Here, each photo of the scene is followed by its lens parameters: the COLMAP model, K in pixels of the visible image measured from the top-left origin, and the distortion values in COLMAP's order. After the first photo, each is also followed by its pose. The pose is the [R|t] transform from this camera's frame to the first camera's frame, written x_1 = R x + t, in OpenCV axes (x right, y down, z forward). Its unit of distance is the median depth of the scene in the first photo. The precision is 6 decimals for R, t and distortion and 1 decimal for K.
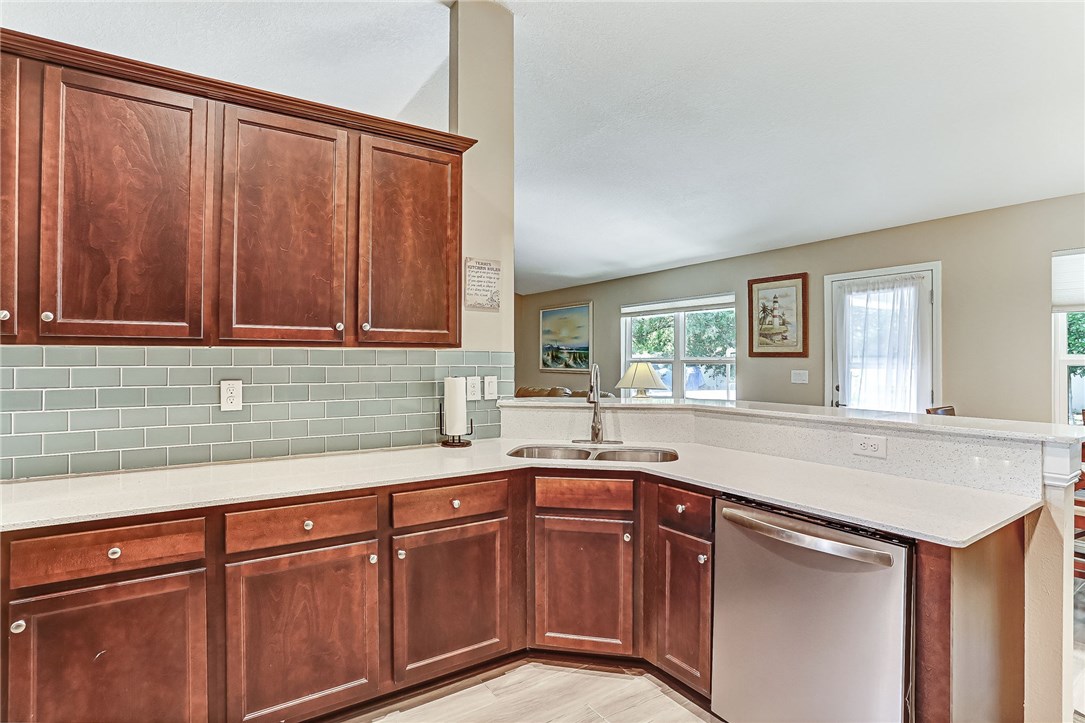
lens RADIAL K [[537.8, 0, 541.0], [0, 537.8, 350.9], [0, 0, 1]] dist [-0.068413, 0.031321]
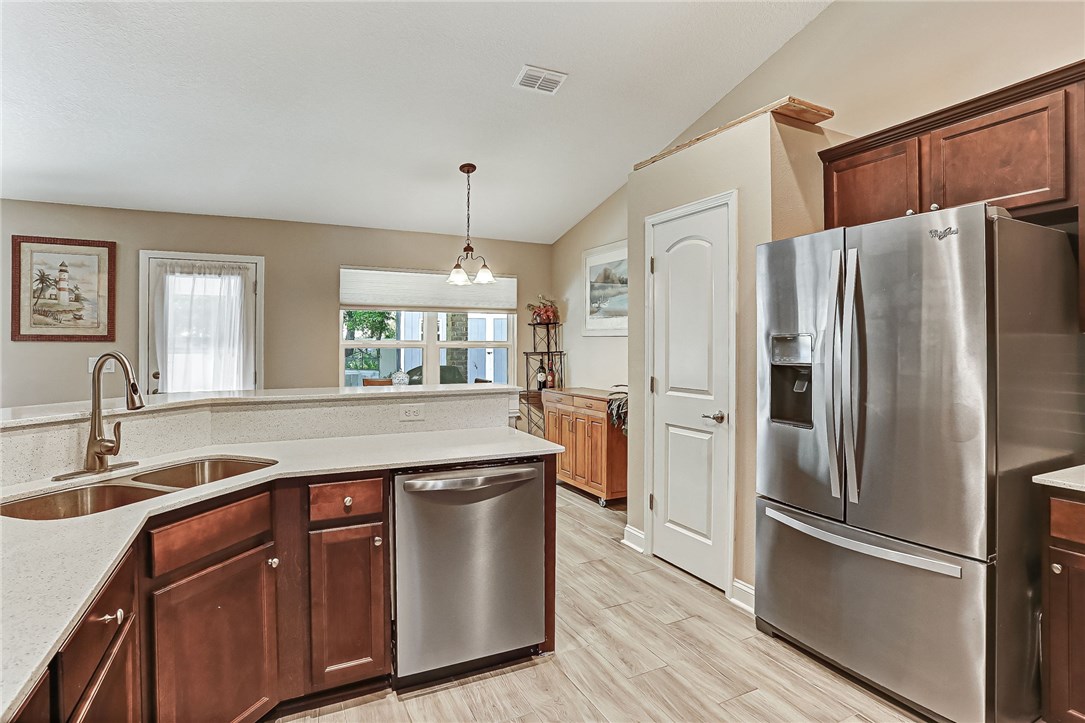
lens RADIAL K [[548.6, 0, 537.9], [0, 548.6, 342.5], [0, 0, 1]] dist [-0.074675, 0.032952]
pose [[0.122065, 0.000773, 0.992522, -0.259982], [-0.014153, 0.999899, 0.000962, 0.002972], [-0.992421, -0.014165, 0.122063, 0.219250]]
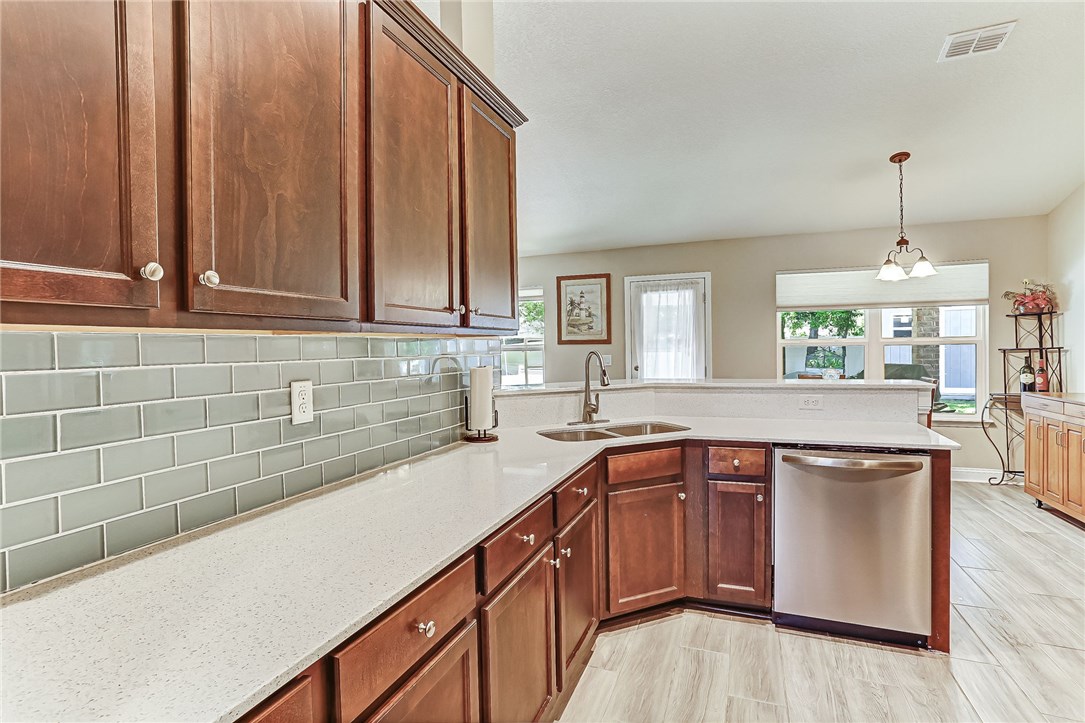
lens RADIAL K [[530.1, 0, 539.4], [0, 530.1, 355.4], [0, 0, 1]] dist [-0.056419, 0.028694]
pose [[0.817877, -0.024780, 0.574859, -0.325848], [0.009791, 0.999527, 0.029154, 0.001619], [-0.575310, -0.018216, 0.817733, 0.104633]]
